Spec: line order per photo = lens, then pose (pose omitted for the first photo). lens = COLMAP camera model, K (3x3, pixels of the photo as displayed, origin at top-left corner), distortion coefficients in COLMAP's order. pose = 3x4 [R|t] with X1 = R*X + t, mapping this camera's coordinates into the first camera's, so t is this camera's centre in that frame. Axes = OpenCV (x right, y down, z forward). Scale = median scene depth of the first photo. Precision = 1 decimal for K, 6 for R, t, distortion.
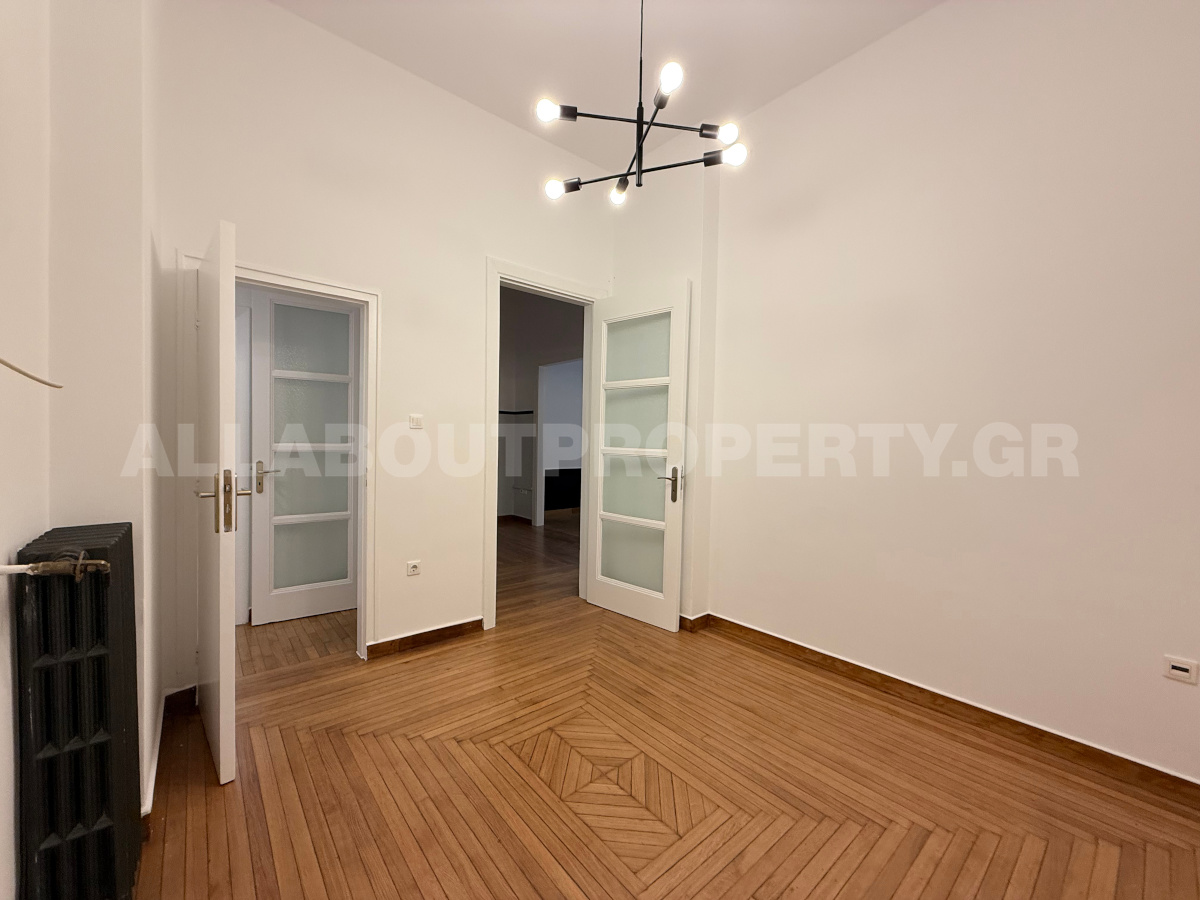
lens RADIAL K [[476.9, 0, 599.4], [0, 476.9, 454.0], [0, 0, 1]] dist [0.000431, 0.000124]
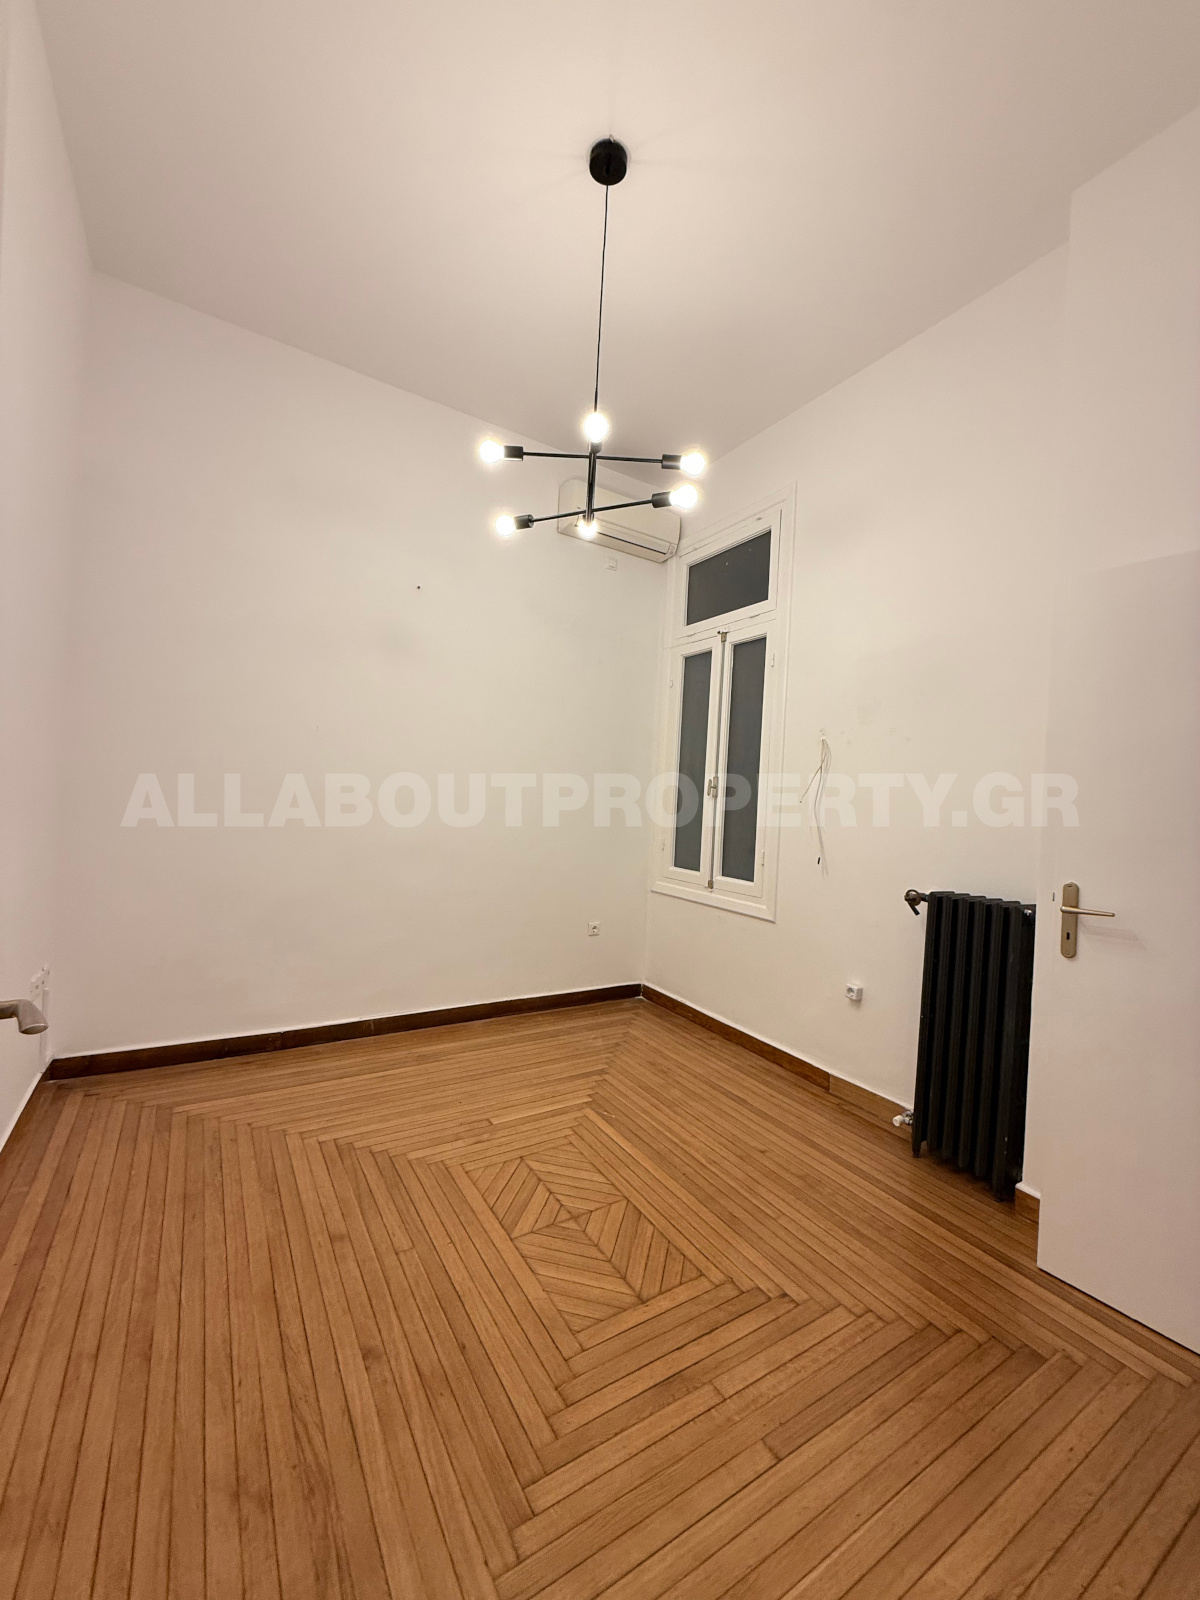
lens RADIAL K [[635.9, 0, 599.7], [0, 635.9, 803.5], [0, 0, 1]] dist [0.000431, 0.000124]
pose [[-0.987433, -0.071196, 0.141094, -0.131063], [-0.065799, 0.996925, 0.042556, -0.075579], [-0.143690, 0.032737, -0.989081, 1.963455]]
